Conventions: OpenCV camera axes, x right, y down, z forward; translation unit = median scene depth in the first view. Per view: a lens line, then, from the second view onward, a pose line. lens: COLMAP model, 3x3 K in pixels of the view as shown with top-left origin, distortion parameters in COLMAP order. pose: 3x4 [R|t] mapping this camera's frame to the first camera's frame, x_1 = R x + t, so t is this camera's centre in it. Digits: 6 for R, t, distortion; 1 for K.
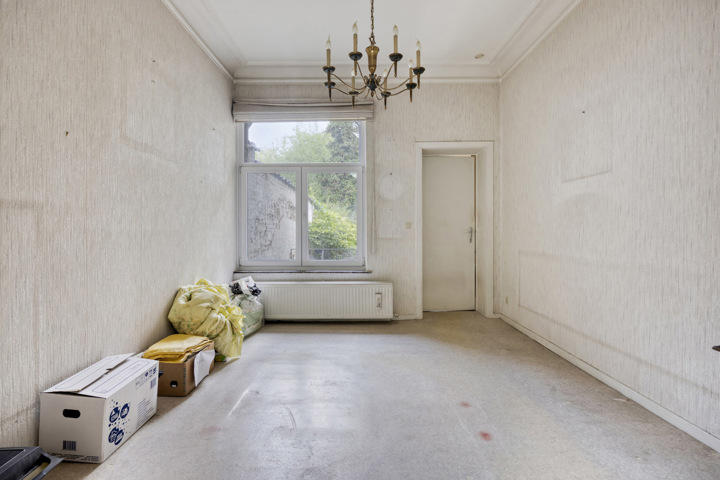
lens RADIAL K [[356.3, 0, 360.9], [0, 356.3, 230.7], [0, 0, 1]] dist [-0.021157, 0.000705]
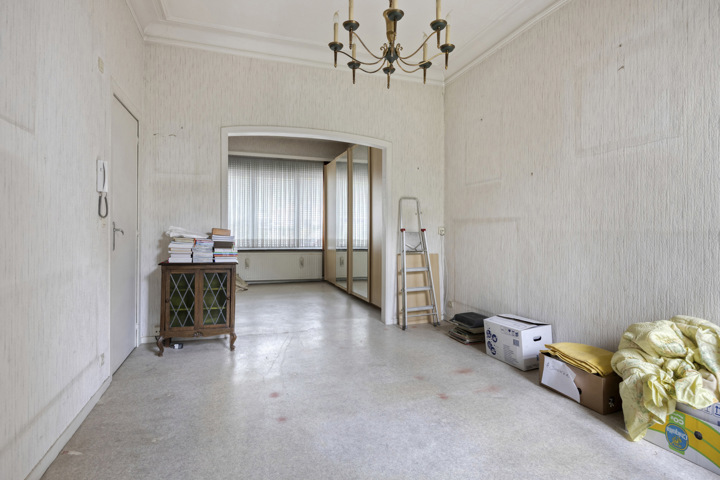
lens RADIAL K [[356.3, 0, 360.9], [0, 356.3, 230.7], [0, 0, 1]] dist [-0.021157, 0.000705]
pose [[-0.944601, -0.002160, -0.328214, 0.212642], [-0.001545, 0.999997, -0.002135, -0.000910], [0.328217, -0.001510, -0.944601, 1.022376]]
